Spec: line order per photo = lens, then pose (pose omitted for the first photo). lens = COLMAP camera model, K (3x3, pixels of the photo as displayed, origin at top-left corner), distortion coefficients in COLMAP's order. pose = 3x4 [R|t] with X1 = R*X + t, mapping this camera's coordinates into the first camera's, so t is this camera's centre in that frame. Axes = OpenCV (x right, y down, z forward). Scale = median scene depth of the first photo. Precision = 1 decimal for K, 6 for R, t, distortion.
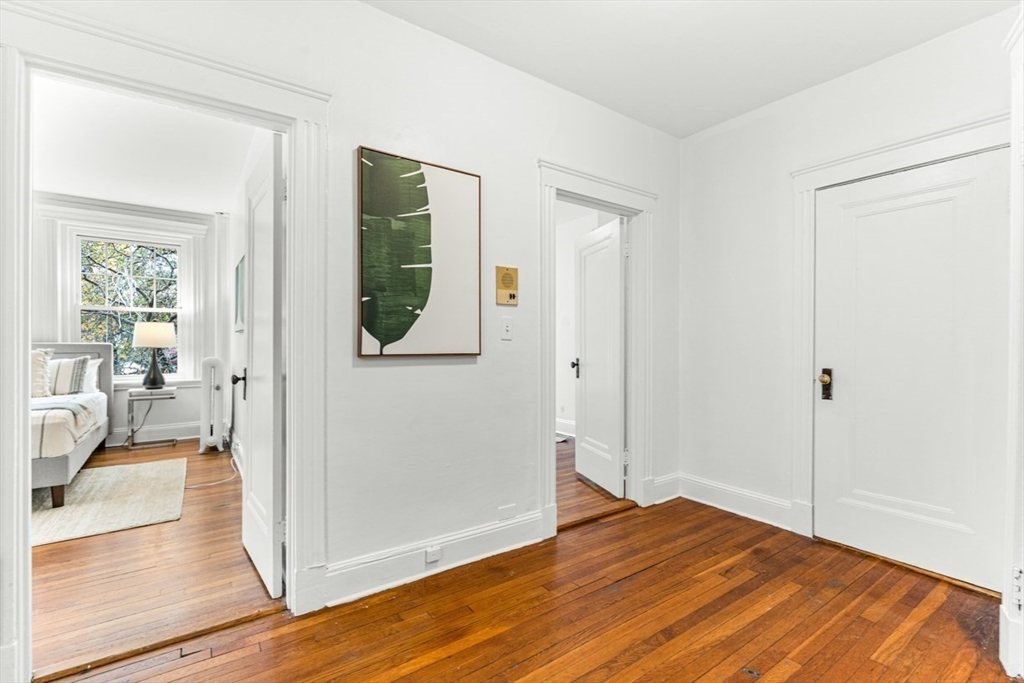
lens RADIAL K [[459.0, 0, 513.9], [0, 459.0, 342.9], [0, 0, 1]] dist [-0.002195, -0.000084]
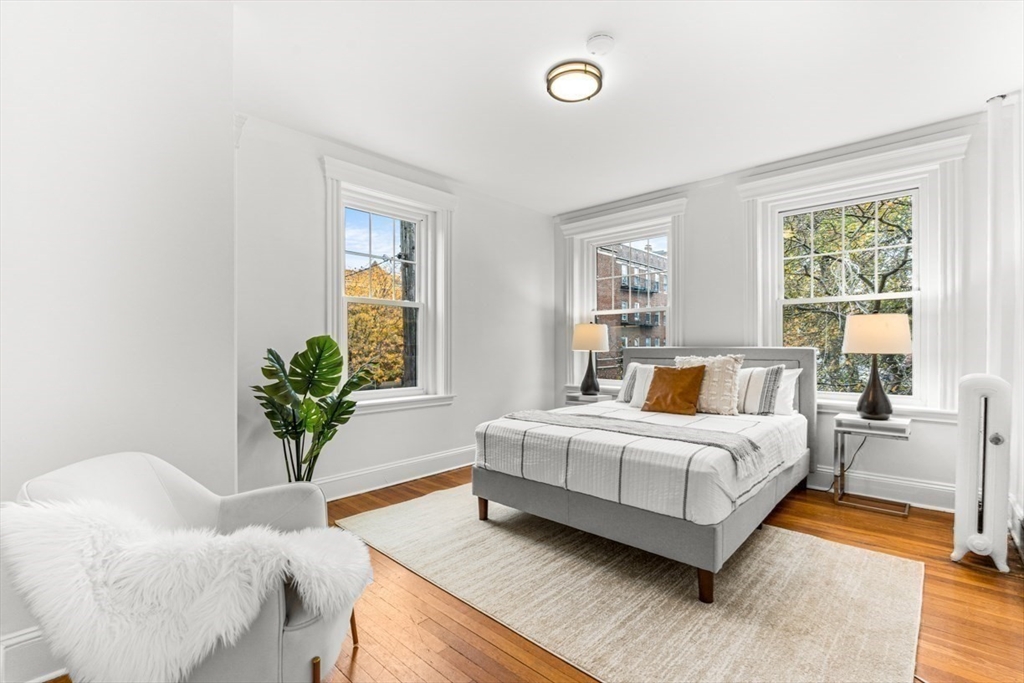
lens RADIAL K [[463.3, 0, 510.1], [0, 463.3, 347.5], [0, 0, 1]] dist [-0.002095, -0.000440]
pose [[0.205651, 0.005327, -0.978611, -0.292815], [0.001592, 0.999982, 0.005777, -0.004623], [0.978624, -0.002746, 0.205639, 0.424199]]
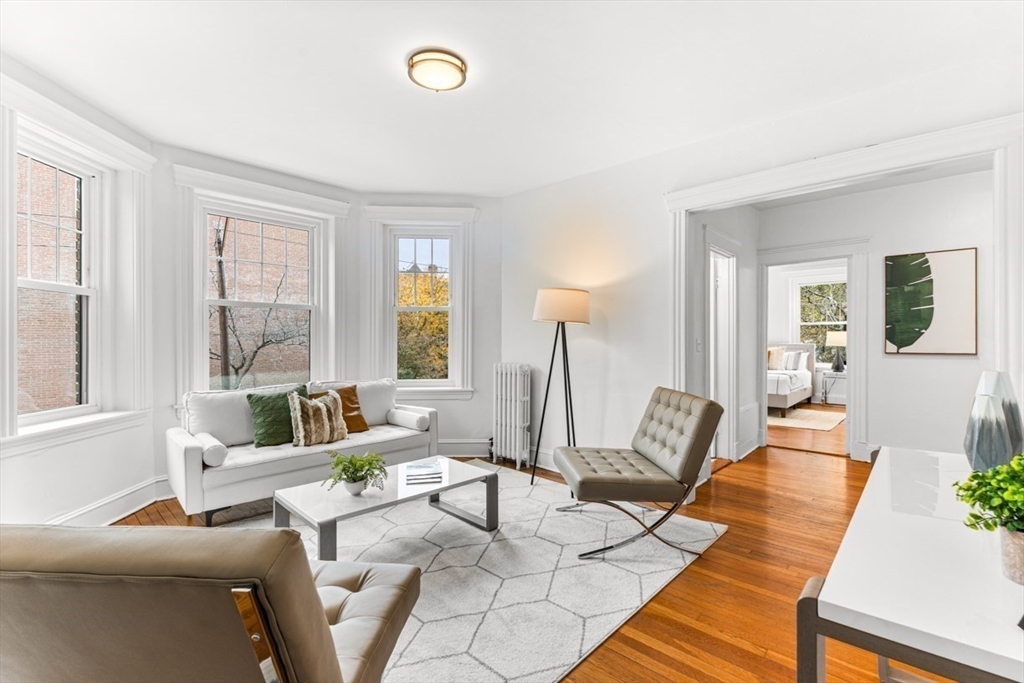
lens RADIAL K [[459.0, 0, 513.9], [0, 459.0, 342.9], [0, 0, 1]] dist [-0.002195, -0.000084]
pose [[0.211511, 0.004646, -0.977364, 0.665989], [0.002510, 0.999983, 0.005297, -0.016428], [0.977372, -0.003573, 0.211496, -0.555280]]
